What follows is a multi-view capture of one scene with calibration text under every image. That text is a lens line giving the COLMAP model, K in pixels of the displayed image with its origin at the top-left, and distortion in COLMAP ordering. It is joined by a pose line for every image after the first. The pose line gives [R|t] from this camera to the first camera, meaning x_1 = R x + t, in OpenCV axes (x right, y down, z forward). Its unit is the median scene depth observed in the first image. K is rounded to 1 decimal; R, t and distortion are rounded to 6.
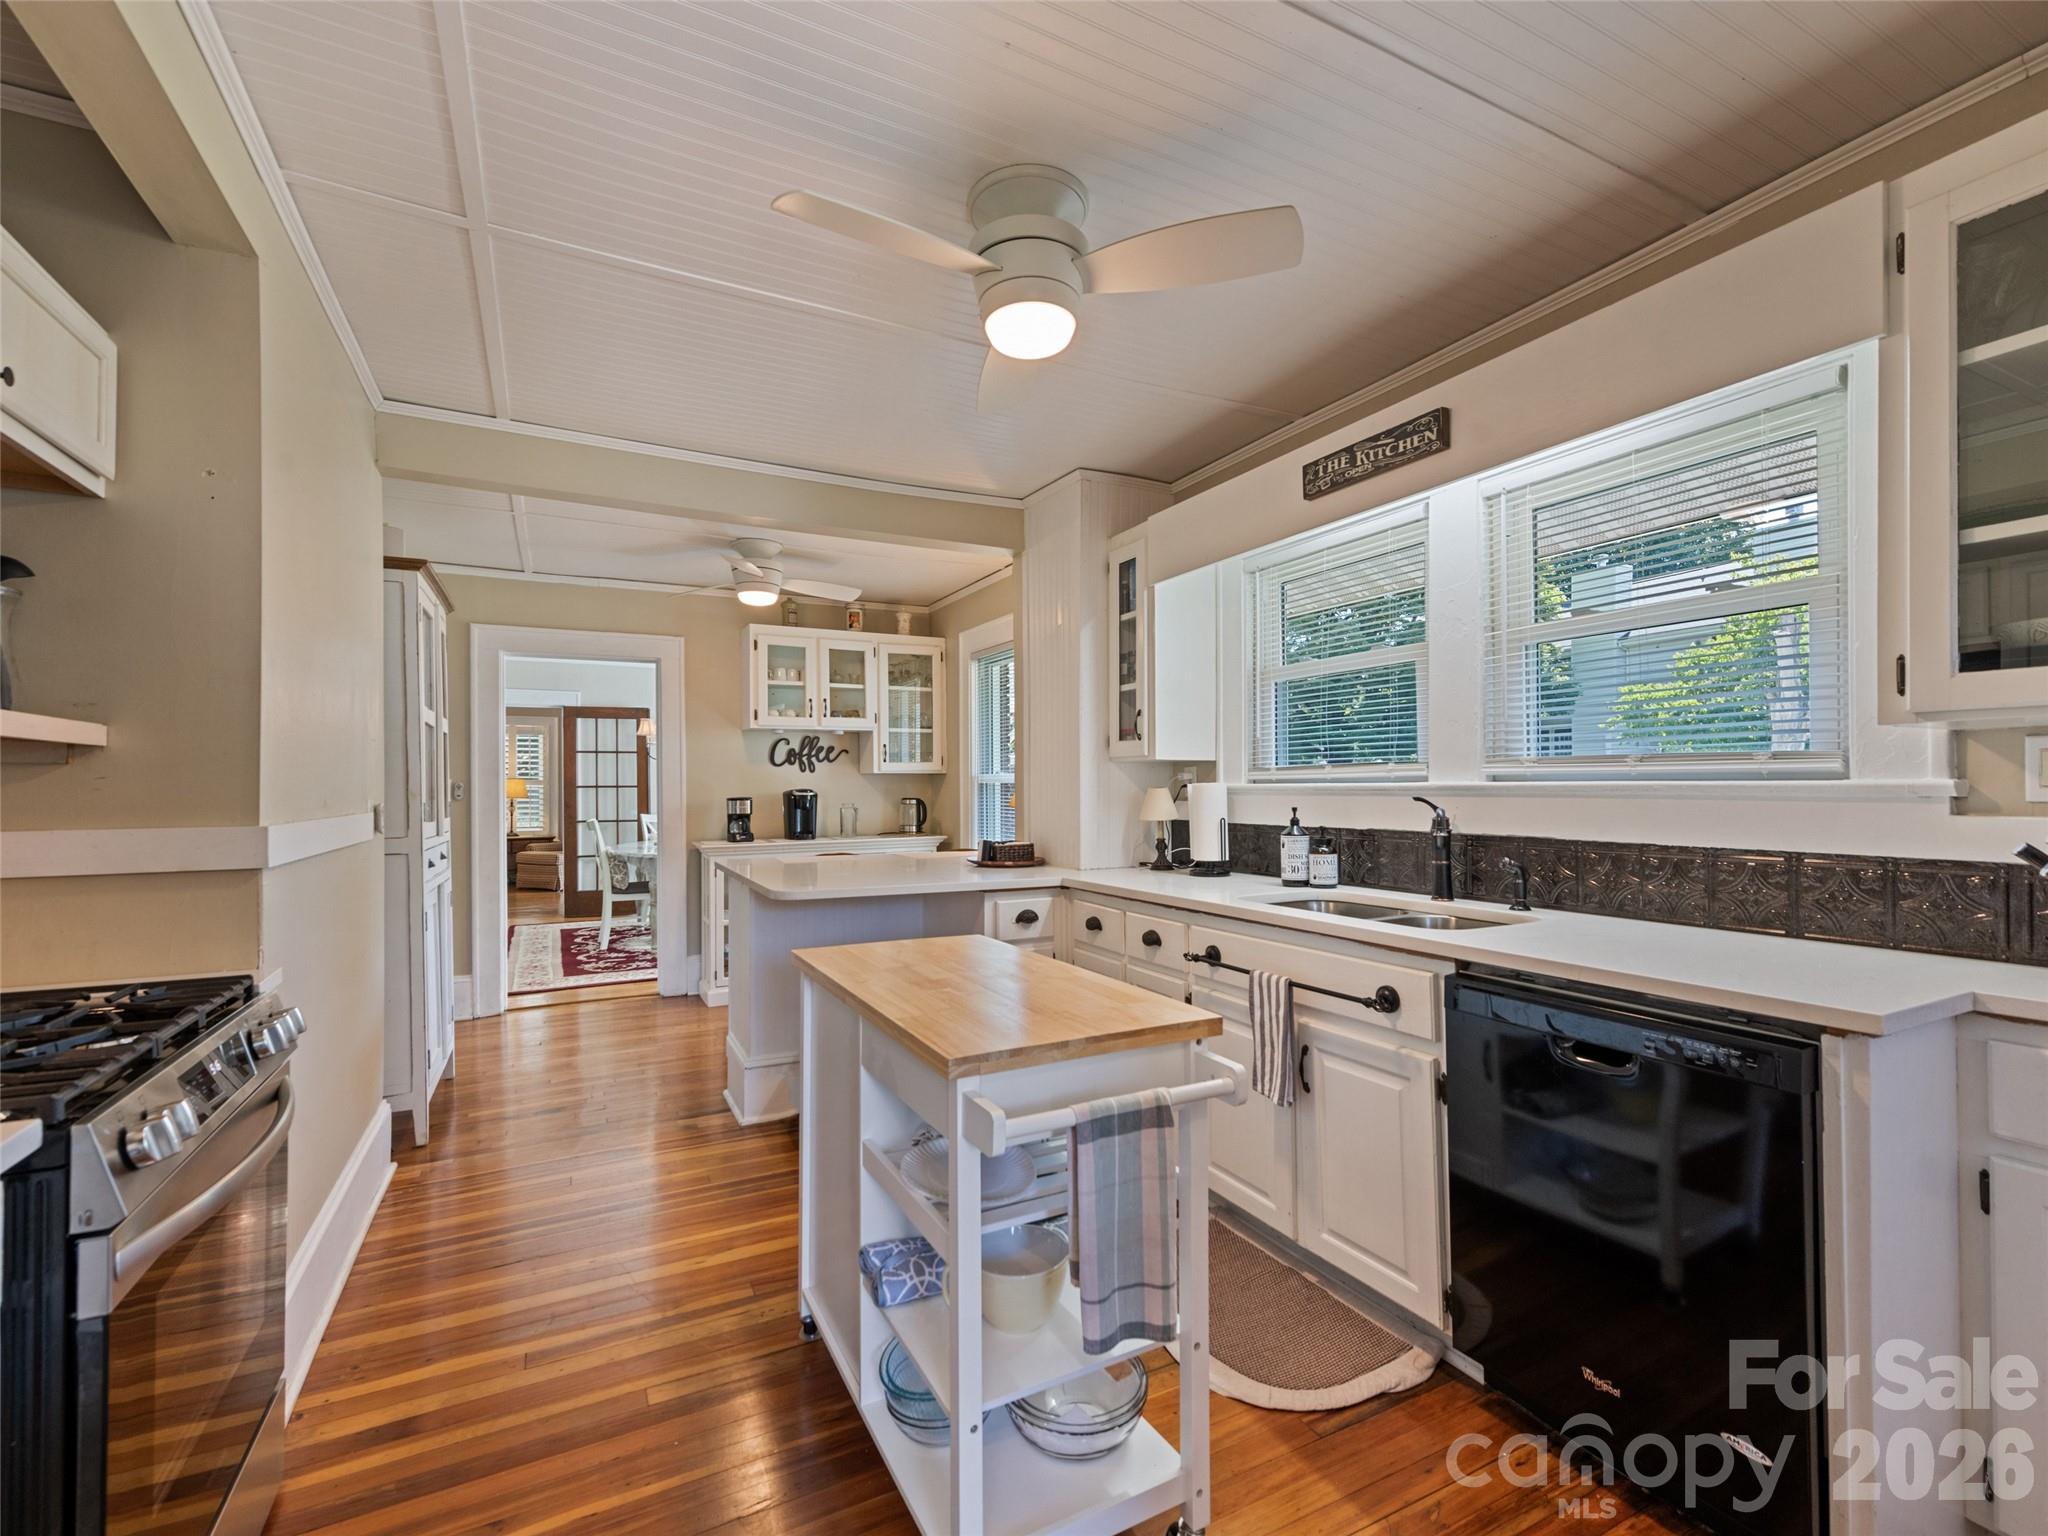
lens RADIAL K [[918.0, 0, 1023.4], [0, 918.0, 788.4], [0, 0, 1]] dist [0.011590, -0.000371]
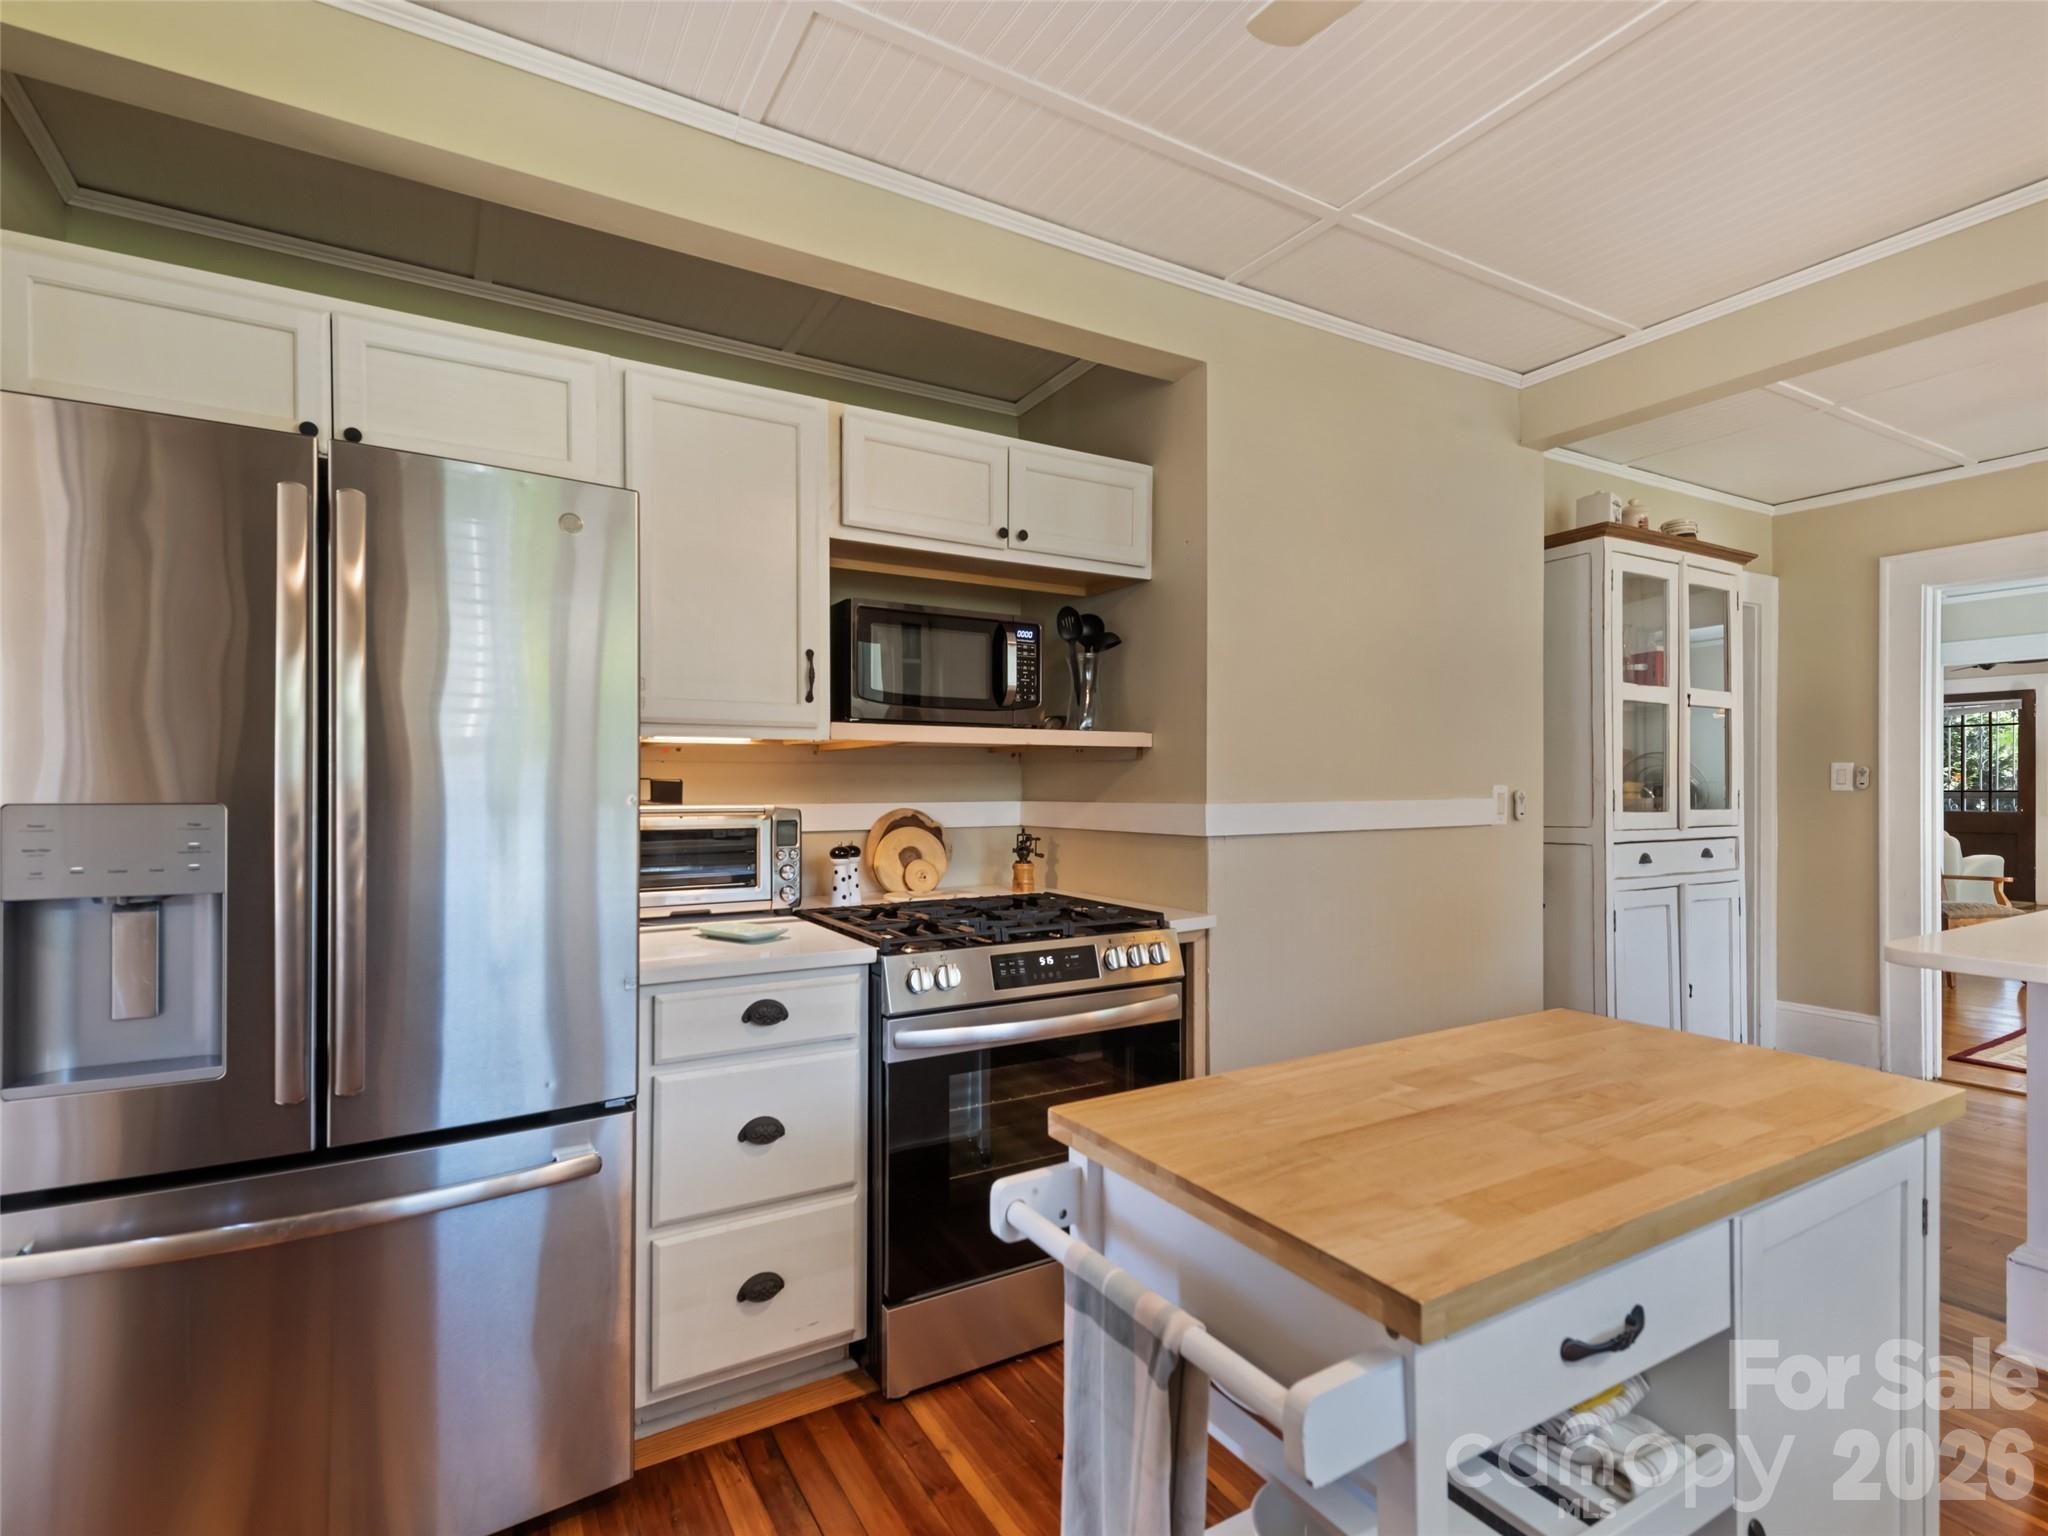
lens RADIAL K [[985.8, 0, 1001.4], [0, 985.8, 796.0], [0, 0, 1]] dist [0.018465, -0.002552]
pose [[0.045057, 0.014917, -0.998873, 0.402967], [0.004795, 0.999874, 0.015149, 0.005094], [0.998973, -0.005473, 0.044980, 0.483391]]
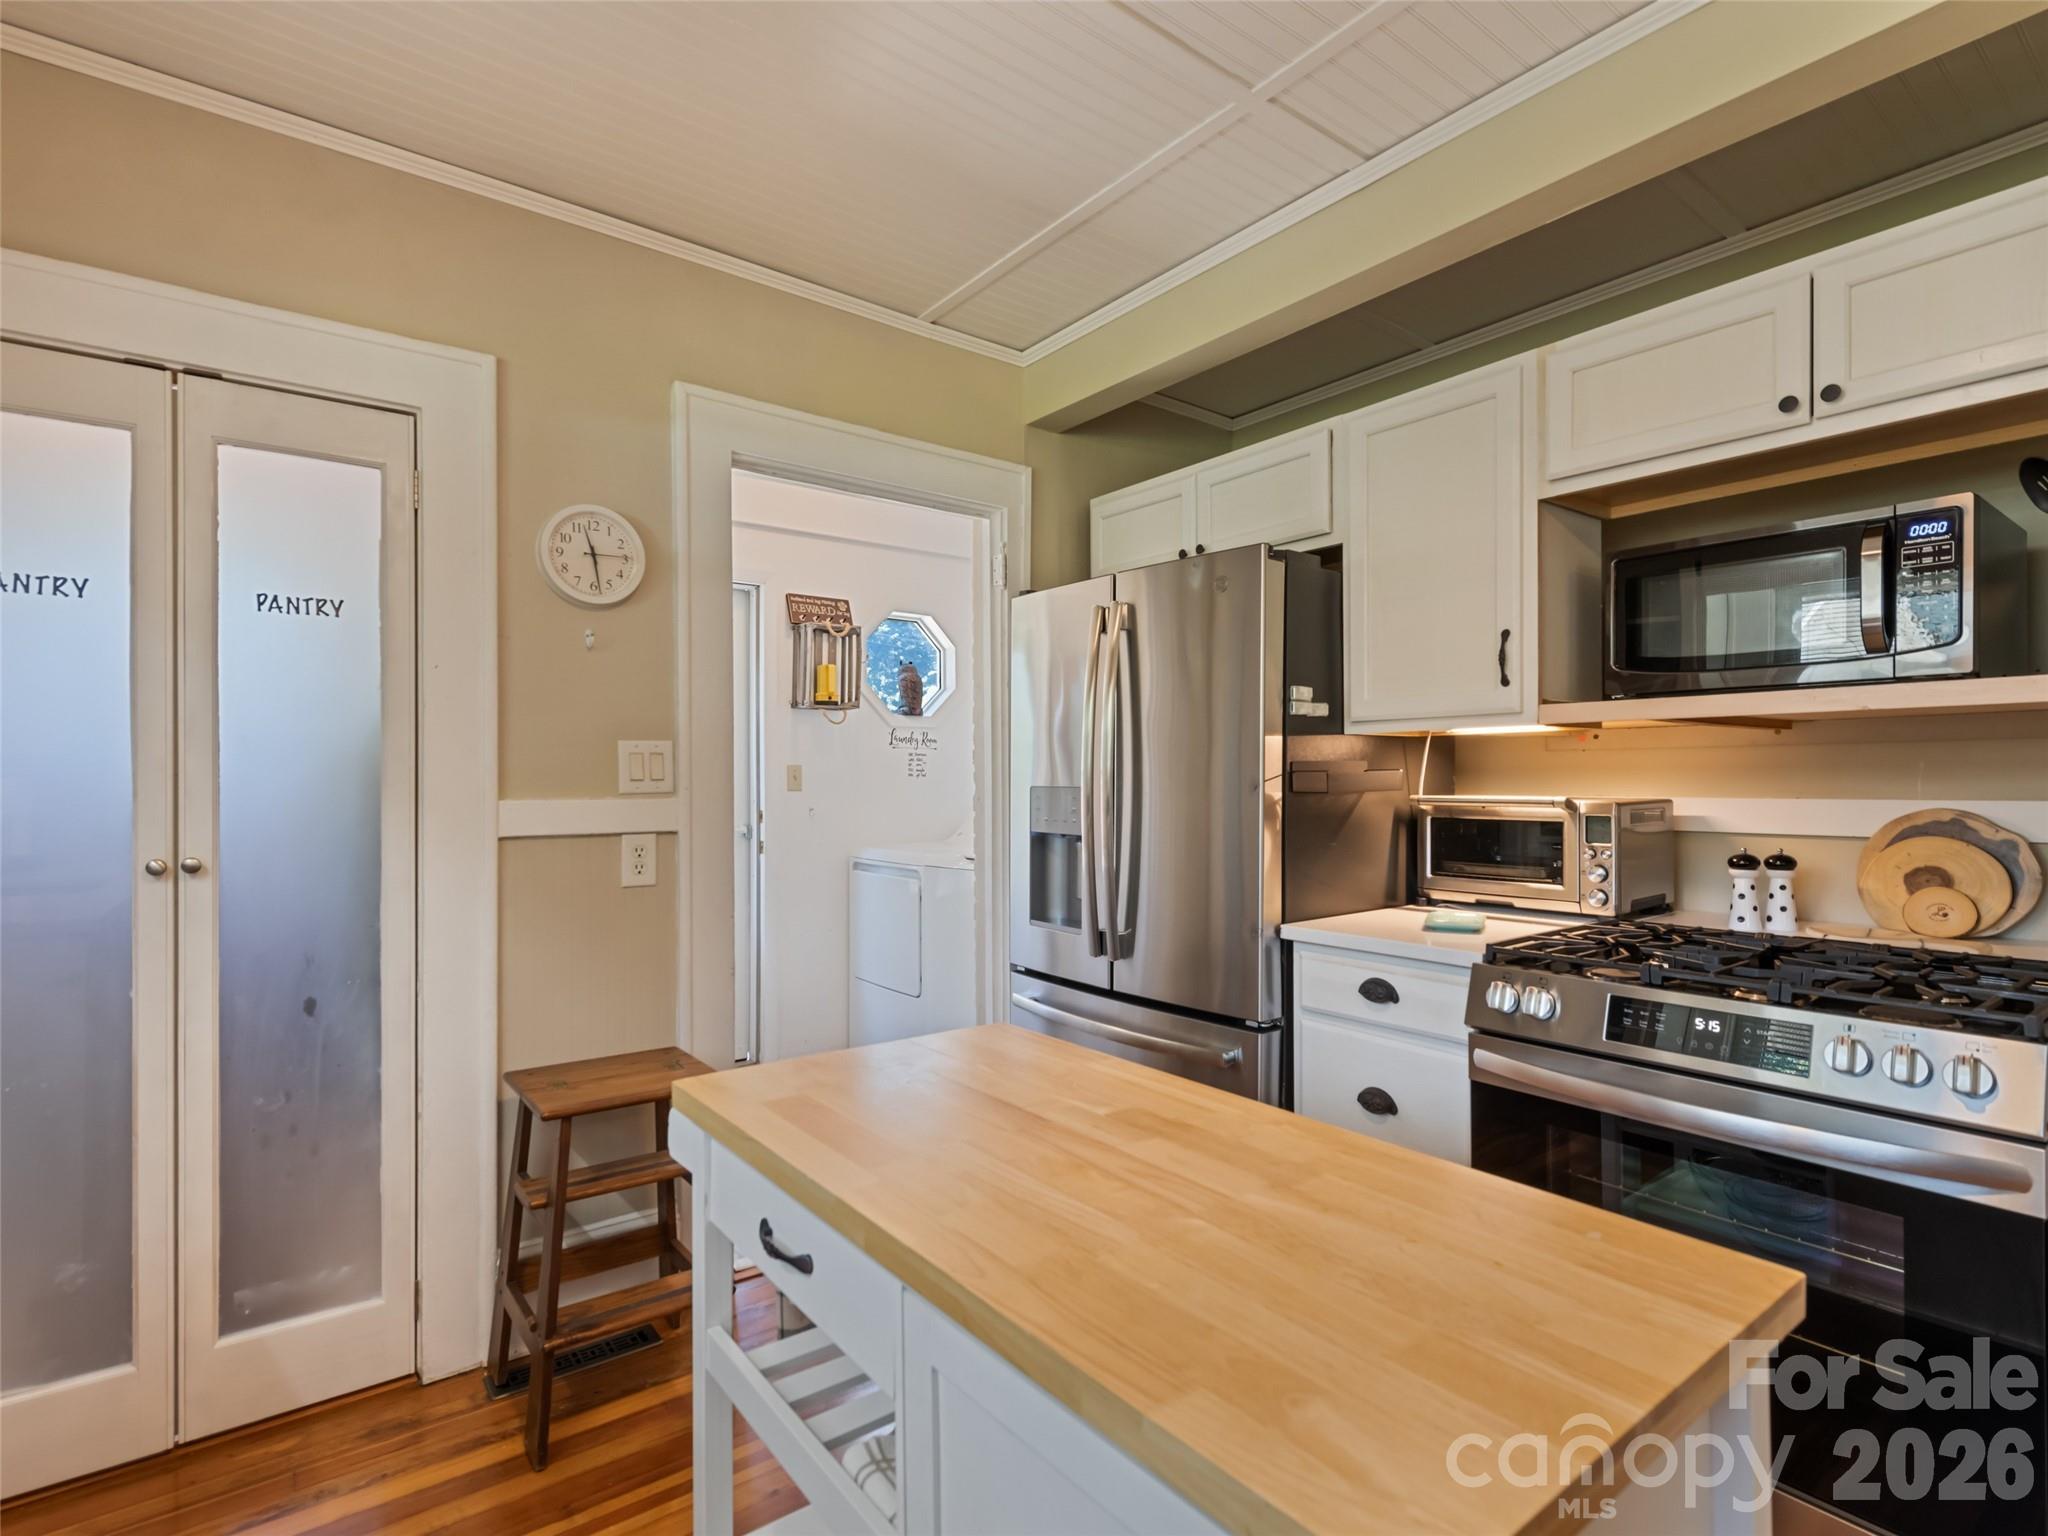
lens RADIAL K [[1017.9, 0, 1033.9], [0, 1017.9, 778.1], [0, 0, 1]] dist [0.012690, -0.000699]
pose [[-0.982819, 0.008451, -0.184380, 0.050729], [0.009354, 0.999948, -0.004028, 0.010302], [0.184337, -0.005683, -0.982847, 1.124380]]
